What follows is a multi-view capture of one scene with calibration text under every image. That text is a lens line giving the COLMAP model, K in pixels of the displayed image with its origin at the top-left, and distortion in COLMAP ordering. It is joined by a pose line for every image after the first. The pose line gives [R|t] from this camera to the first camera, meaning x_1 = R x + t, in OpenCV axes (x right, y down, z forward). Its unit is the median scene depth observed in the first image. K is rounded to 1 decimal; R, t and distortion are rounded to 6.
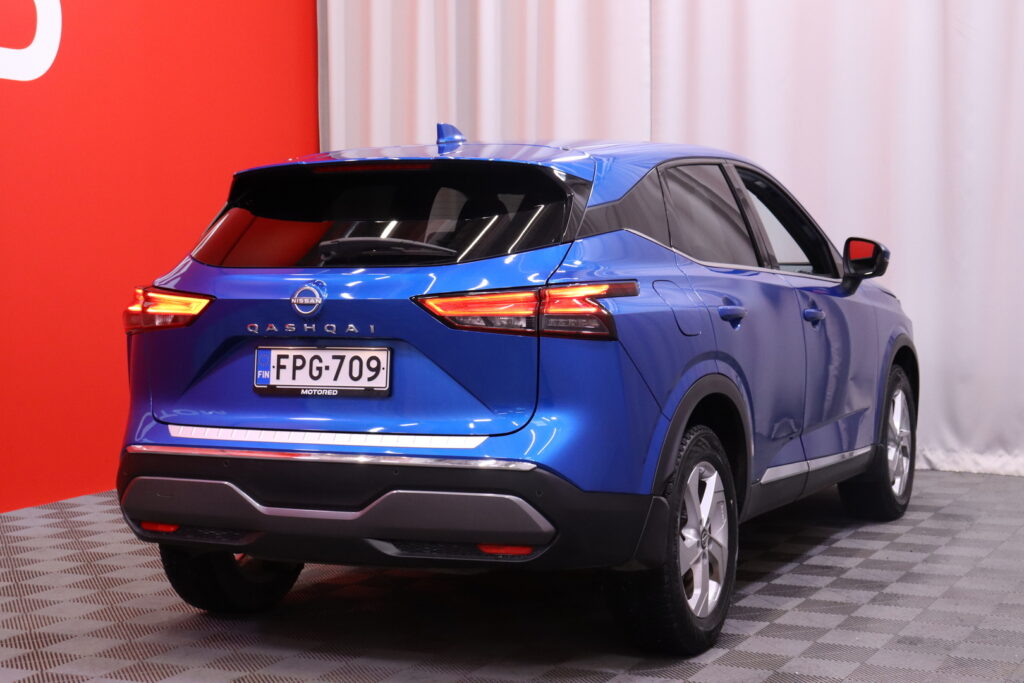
lens RADIAL K [[1857.0, 0, 508.7], [0, 1857.0, 335.6], [0, 0, 1]] dist [-0.038951, 0.000000]
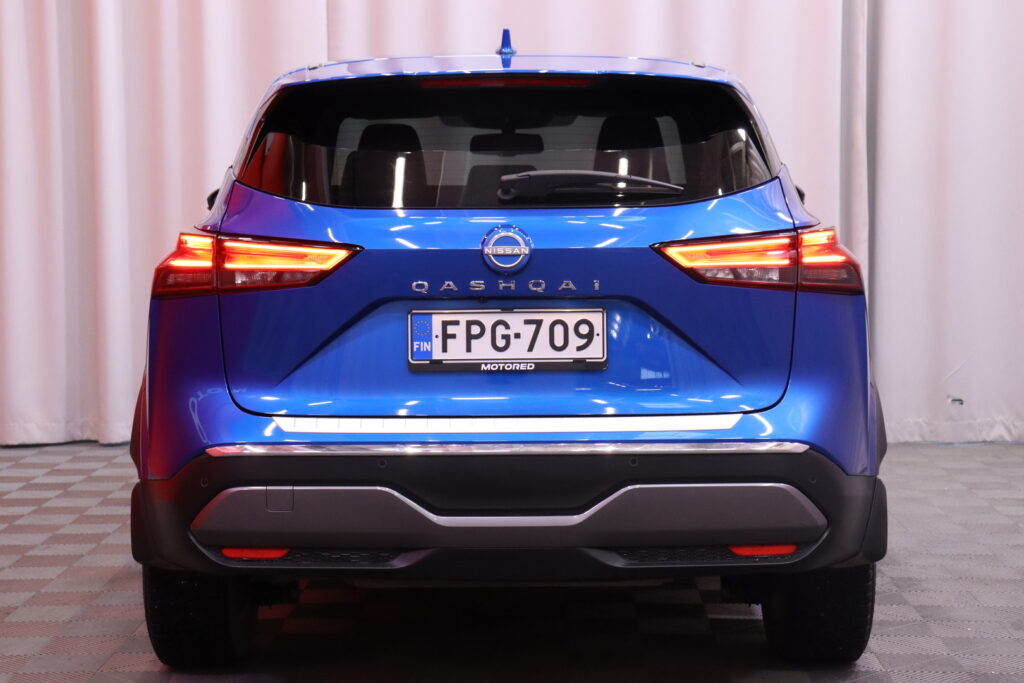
lens RADIAL K [[2109.5, 0, 513.8], [0, 2109.5, 344.6], [0, 0, 1]] dist [0.041187, 0.000000]
pose [[0.908416, -0.027067, 0.417190, -0.476649], [0.015855, 0.999415, 0.030318, -0.006051], [-0.417766, -0.020927, 0.908314, 0.188286]]
